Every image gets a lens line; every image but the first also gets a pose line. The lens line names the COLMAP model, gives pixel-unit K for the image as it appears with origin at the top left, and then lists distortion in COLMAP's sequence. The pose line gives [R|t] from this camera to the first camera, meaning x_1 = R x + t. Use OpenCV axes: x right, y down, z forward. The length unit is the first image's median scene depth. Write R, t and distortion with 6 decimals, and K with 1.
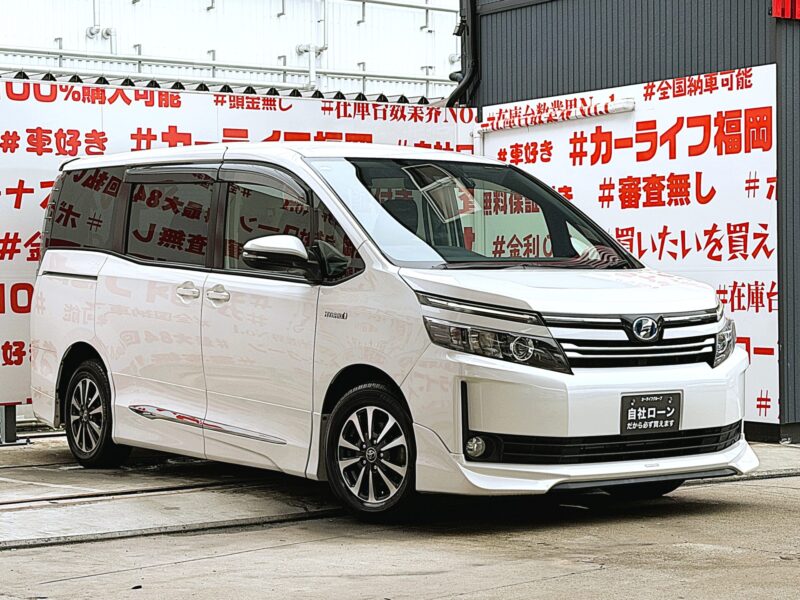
lens RADIAL K [[1758.4, 0, 400.0], [0, 1758.4, 300.0], [0, 0, 1]] dist [0.133636, 0.047786]
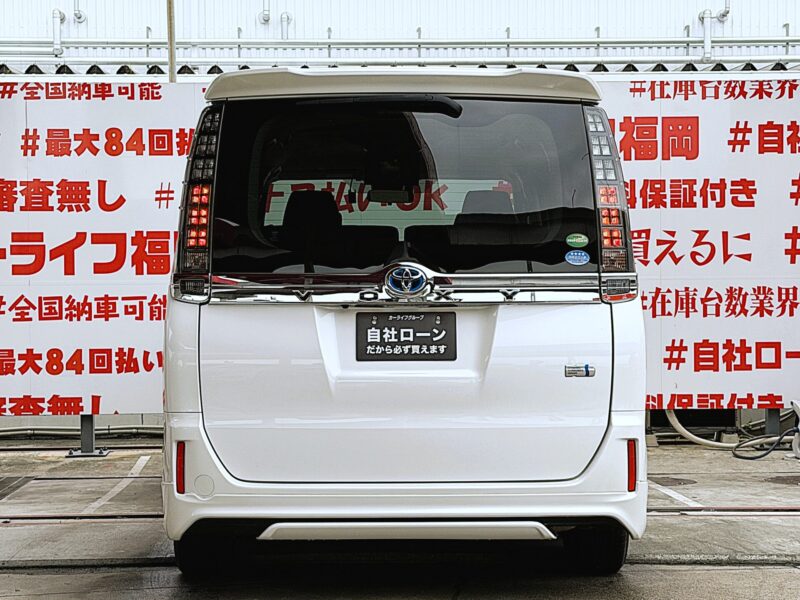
lens RADIAL K [[1715.6, 0, 400.0], [0, 1715.6, 300.0], [0, 0, 1]] dist [0.113250, 0.214812]
pose [[0.840169, 0.012917, -0.542171, 0.357659], [-0.009857, 0.999915, 0.008548, -0.011489], [0.542235, -0.001838, 0.840225, 0.238925]]
